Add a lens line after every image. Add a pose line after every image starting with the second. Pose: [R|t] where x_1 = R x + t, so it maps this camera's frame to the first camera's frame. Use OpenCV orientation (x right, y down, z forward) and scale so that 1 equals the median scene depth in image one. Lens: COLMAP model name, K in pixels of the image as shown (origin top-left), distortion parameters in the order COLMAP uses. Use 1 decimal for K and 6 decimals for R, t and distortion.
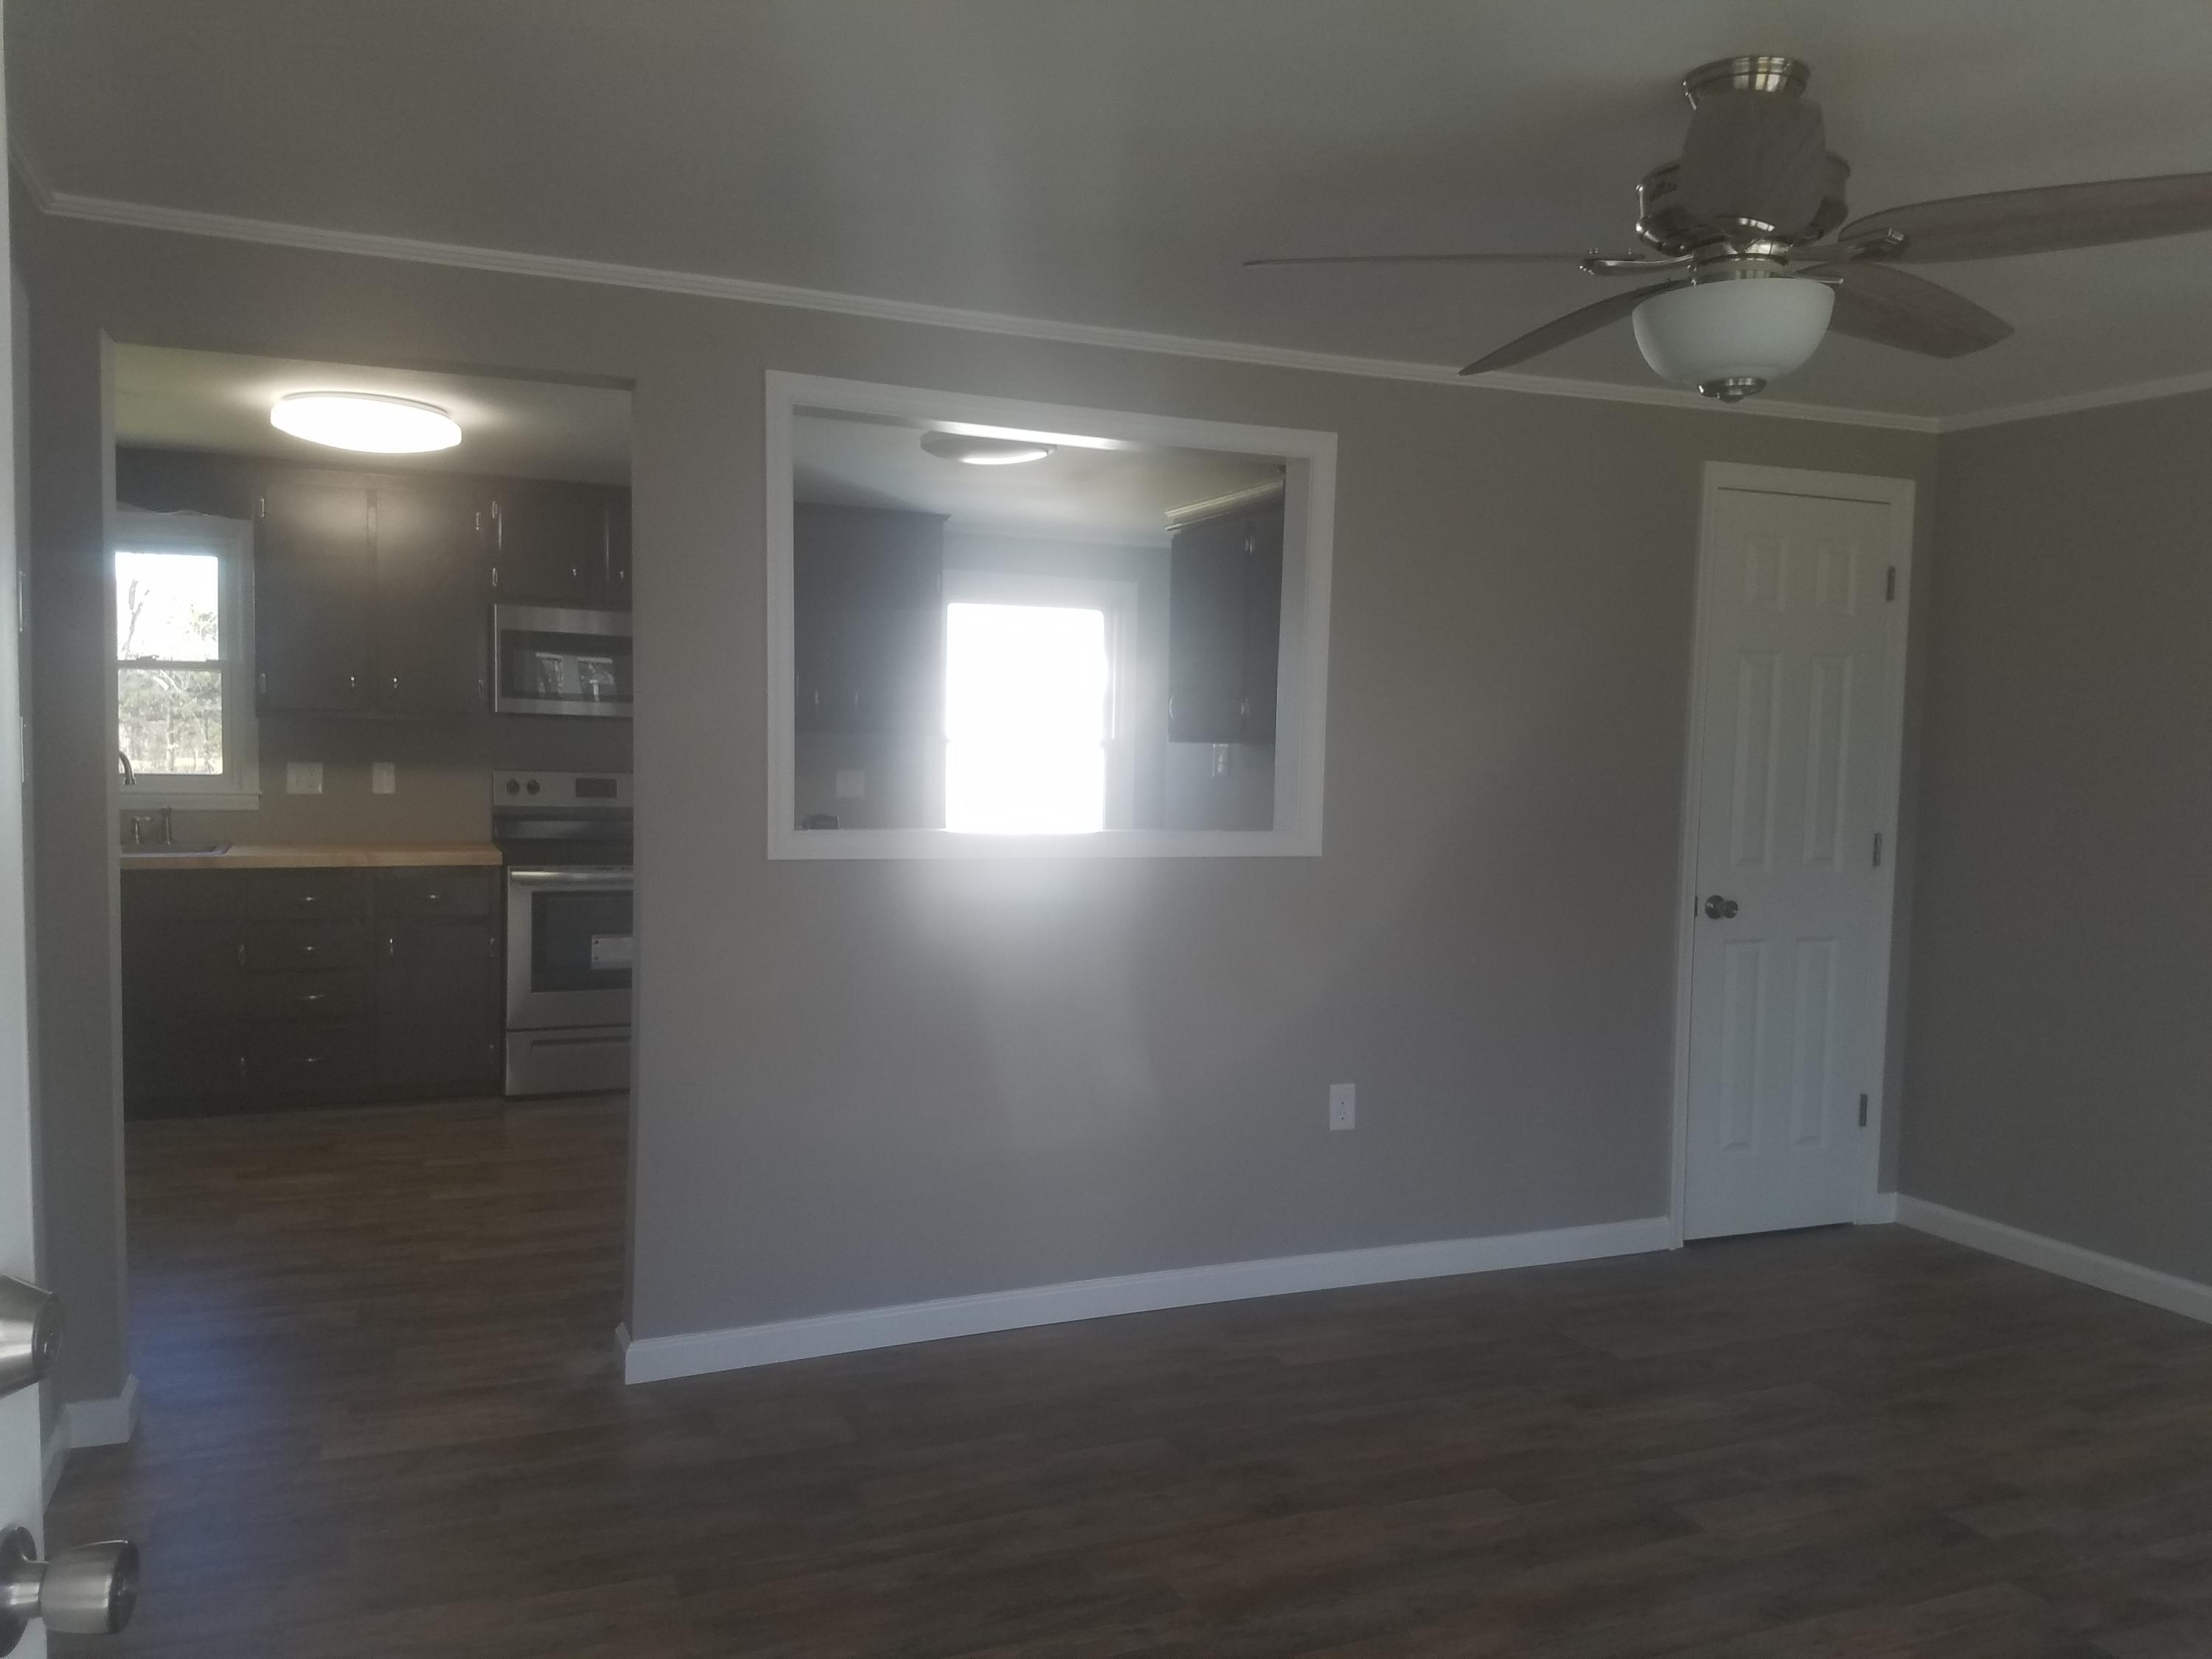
lens RADIAL K [[1657.5, 0, 1099.4], [0, 1657.5, 865.4], [0, 0, 1]] dist [0.072801, -0.180791]
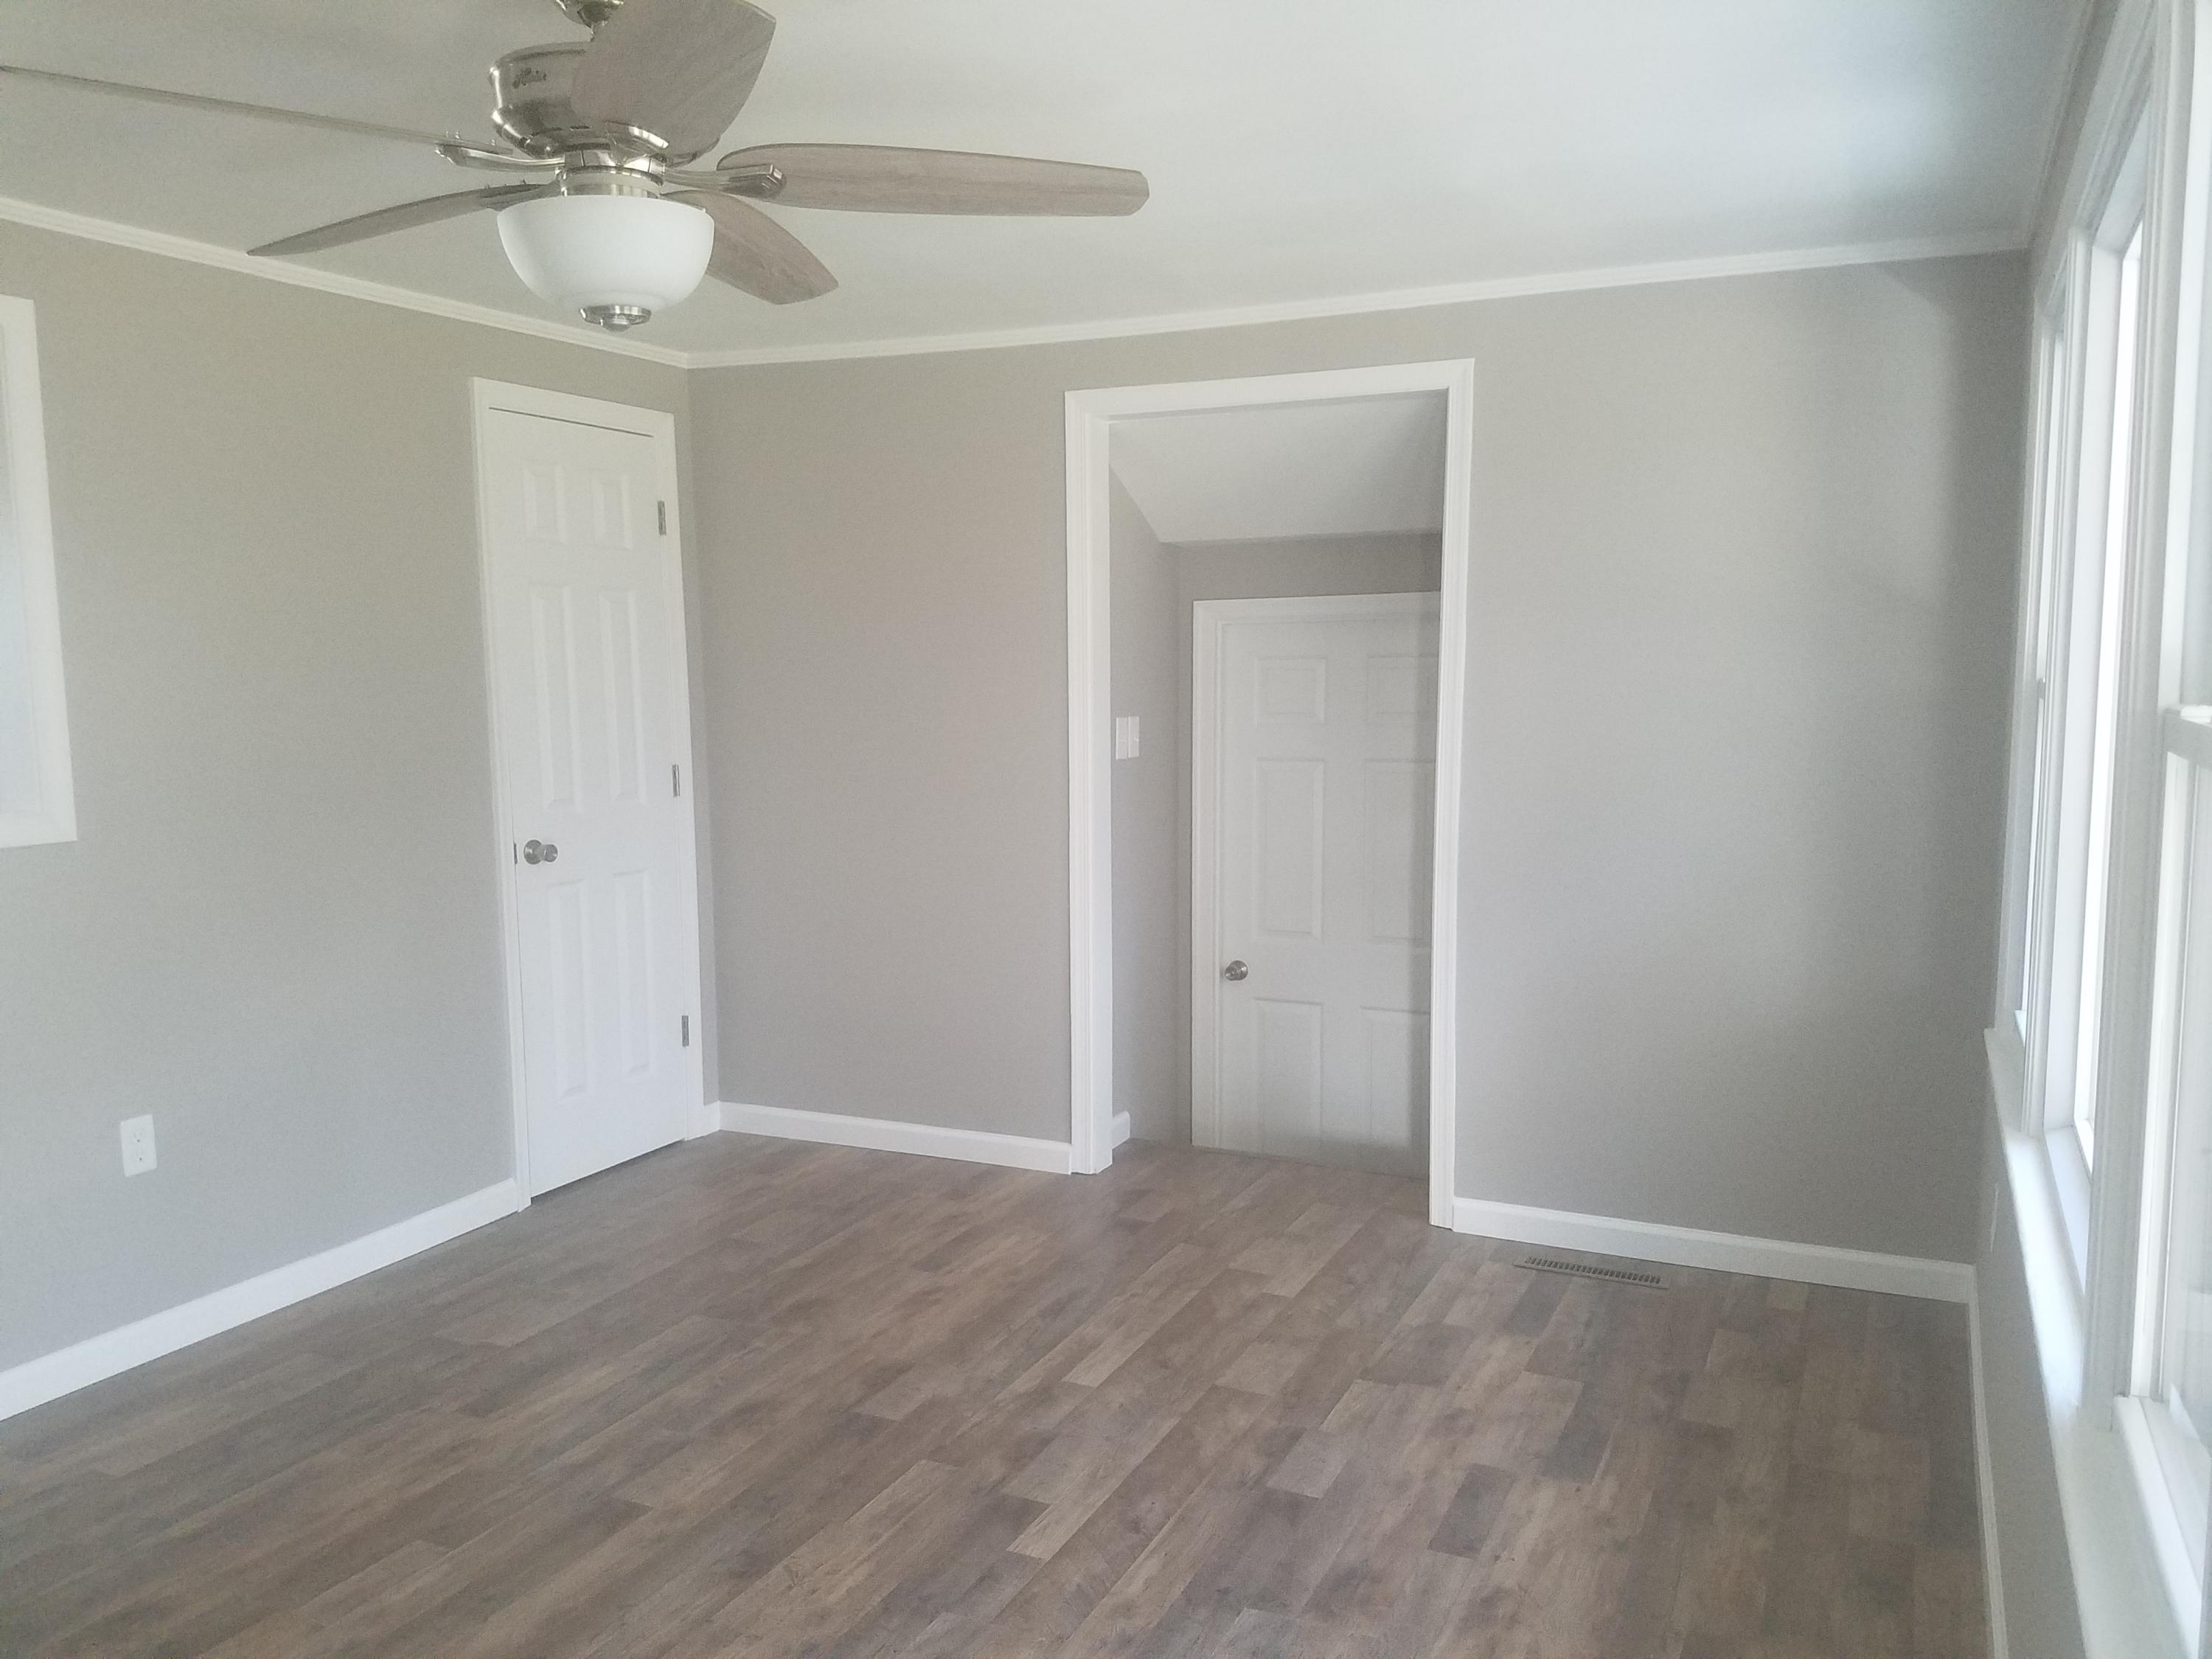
lens RADIAL K [[1657.5, 0, 1099.4], [0, 1657.5, 865.4], [0, 0, 1]] dist [0.072801, -0.180791]
pose [[0.737459, -0.108246, 0.666661, -0.064990], [0.074360, 0.994085, 0.079154, -0.039107], [-0.671286, -0.008800, 0.741147, 0.141117]]
